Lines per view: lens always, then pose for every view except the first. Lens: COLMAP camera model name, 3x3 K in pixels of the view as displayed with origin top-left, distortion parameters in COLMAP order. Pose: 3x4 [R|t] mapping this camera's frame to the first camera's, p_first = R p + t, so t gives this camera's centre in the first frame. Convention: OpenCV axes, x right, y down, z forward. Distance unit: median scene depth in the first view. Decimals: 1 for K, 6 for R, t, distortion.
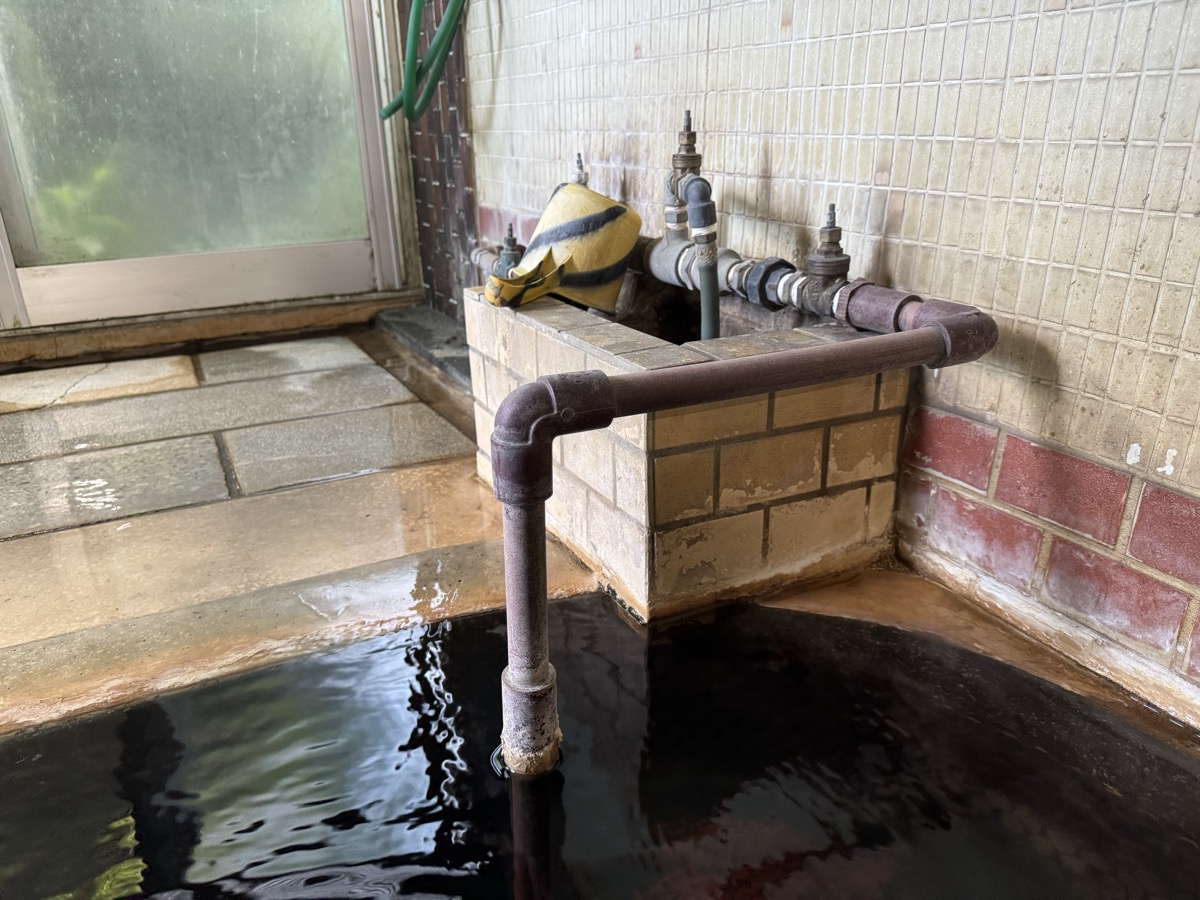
lens RADIAL K [[849.7, 0, 604.4], [0, 849.7, 455.5], [0, 0, 1]] dist [0.042171, -0.054049]
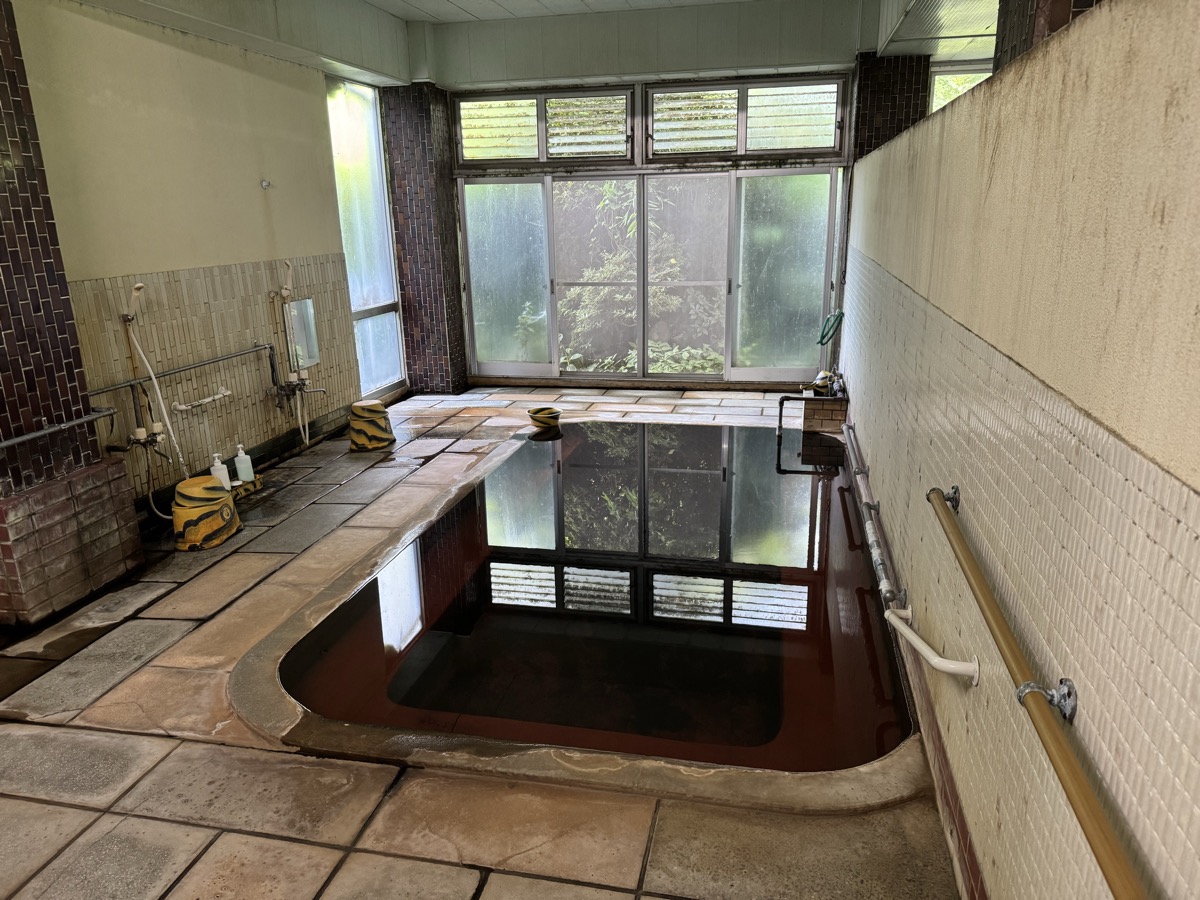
lens RADIAL K [[849.7, 0, 595.0], [0, 849.7, 454.0], [0, 0, 1]] dist [0.042171, -0.054049]
pose [[0.766140, 0.180826, -0.616710, 3.424268], [-0.228977, 0.973431, 0.000963, 0.816968], [0.600499, 0.140475, 0.787190, -6.193004]]
